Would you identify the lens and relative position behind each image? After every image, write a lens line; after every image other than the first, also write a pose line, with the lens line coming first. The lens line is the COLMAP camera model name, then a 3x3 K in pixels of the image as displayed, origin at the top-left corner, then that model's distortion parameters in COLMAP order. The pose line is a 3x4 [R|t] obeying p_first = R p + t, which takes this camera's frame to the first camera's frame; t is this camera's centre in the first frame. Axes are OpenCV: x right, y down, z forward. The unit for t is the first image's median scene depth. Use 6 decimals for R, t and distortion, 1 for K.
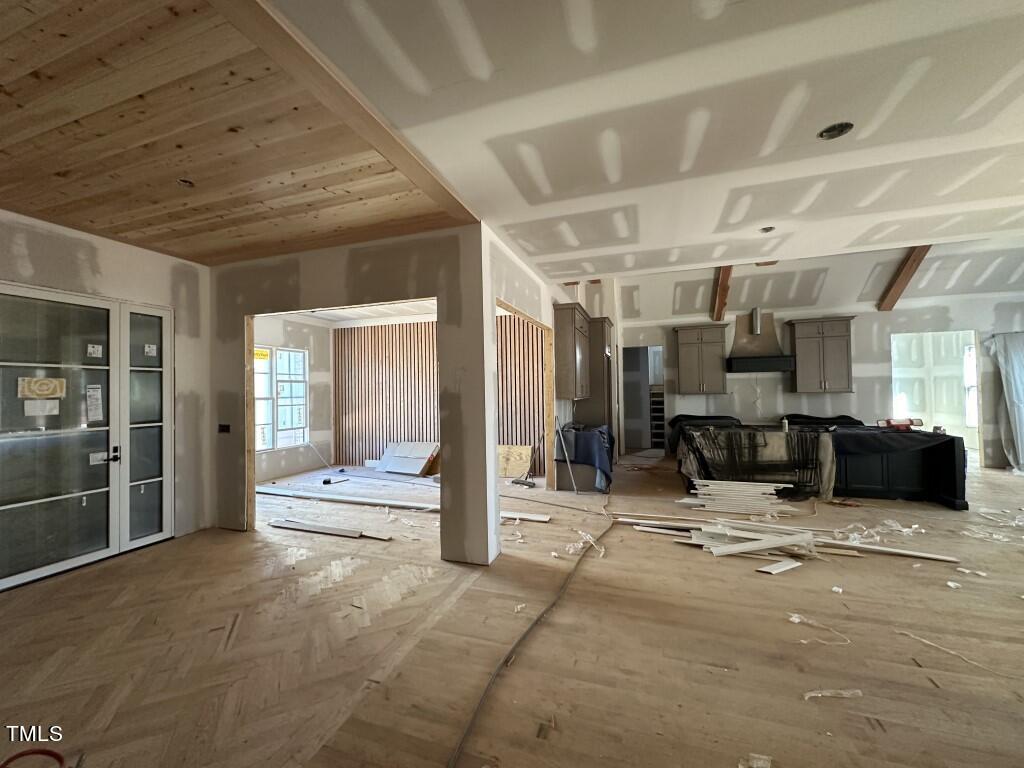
lens RADIAL K [[406.4, 0, 510.1], [0, 406.4, 384.0], [0, 0, 1]] dist [-0.004012, 0.000123]
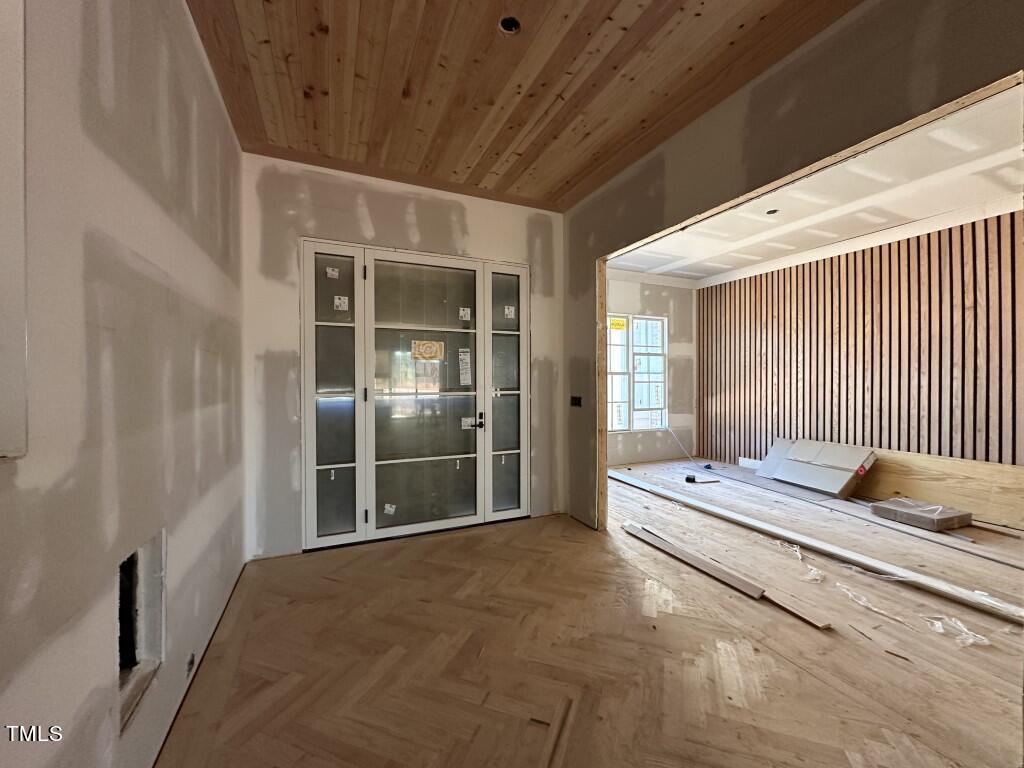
lens RADIAL K [[406.4, 0, 509.9], [0, 406.4, 382.2], [0, 0, 1]] dist [-0.004012, 0.000123]
pose [[0.684129, 0.018223, -0.729134, -0.166675], [0.004014, 0.999579, 0.028749, 0.040826], [0.729350, -0.022595, 0.683767, 0.293435]]
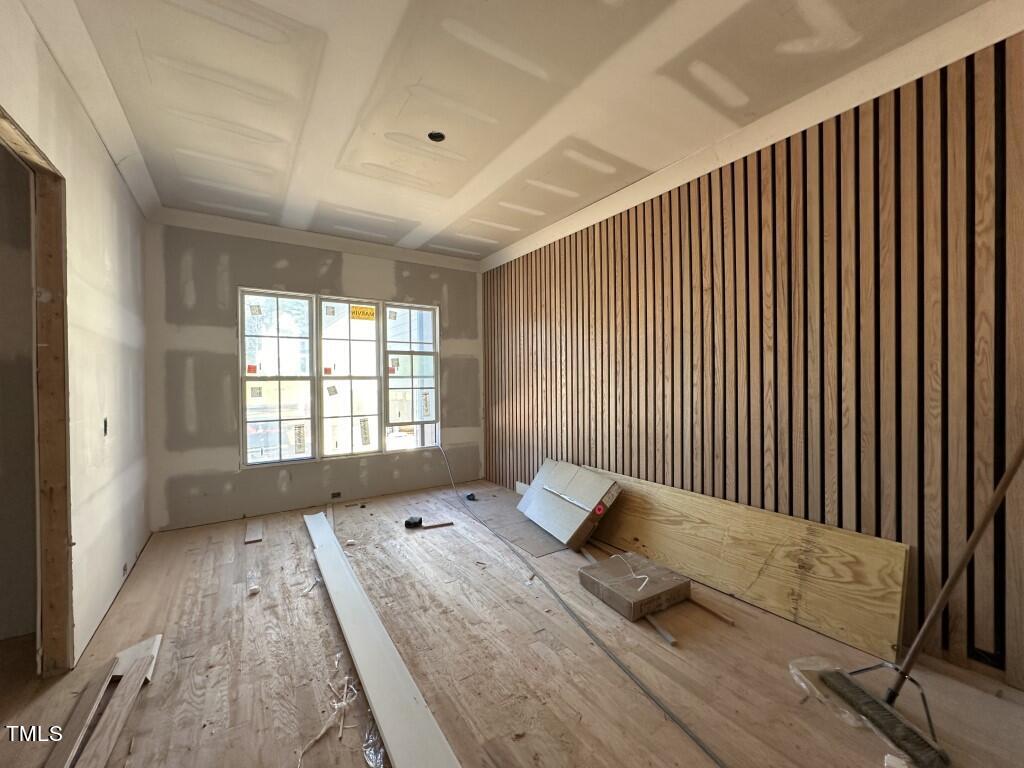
lens RADIAL K [[406.4, 0, 510.6], [0, 406.4, 381.8], [0, 0, 1]] dist [-0.004012, 0.000123]
pose [[0.795937, 0.011342, -0.605273, 0.001973], [0.006839, 0.999592, 0.027725, 0.036398], [0.605341, -0.026206, 0.795535, 0.860889]]
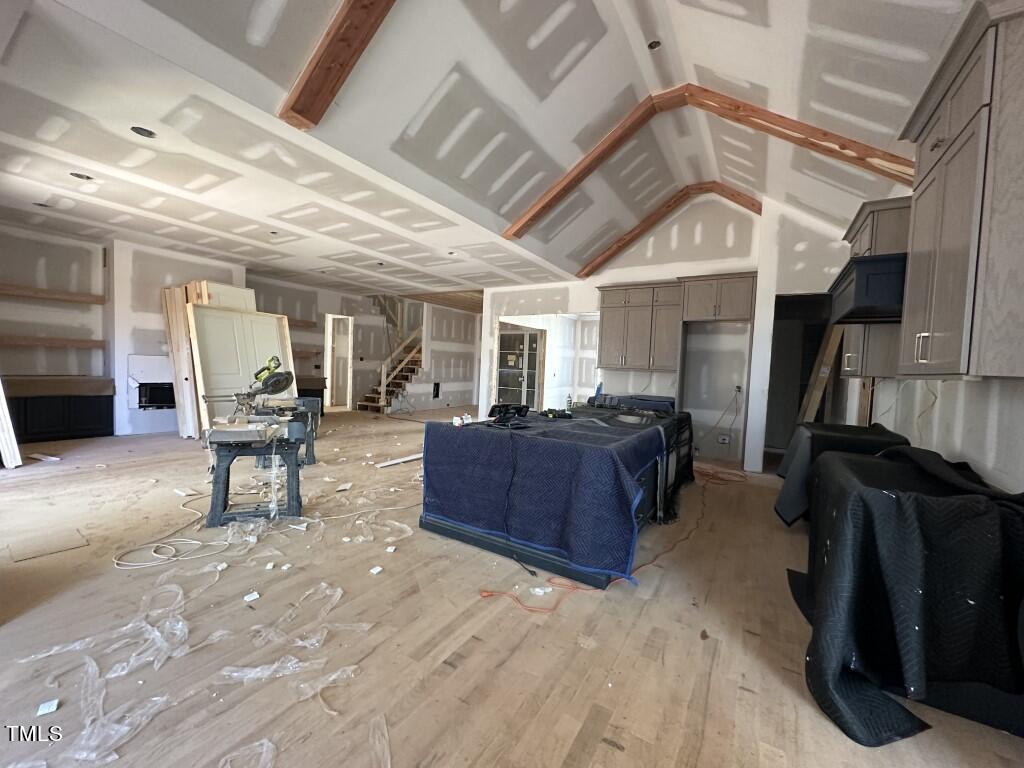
lens RADIAL K [[406.4, 0, 513.7], [0, 406.4, 382.6], [0, 0, 1]] dist [-0.004012, 0.000123]
pose [[-0.217381, 0.048396, -0.974886, 1.659087], [-0.014608, 0.998497, 0.052825, 0.025612], [0.975978, 0.025724, -0.216347, 1.226641]]
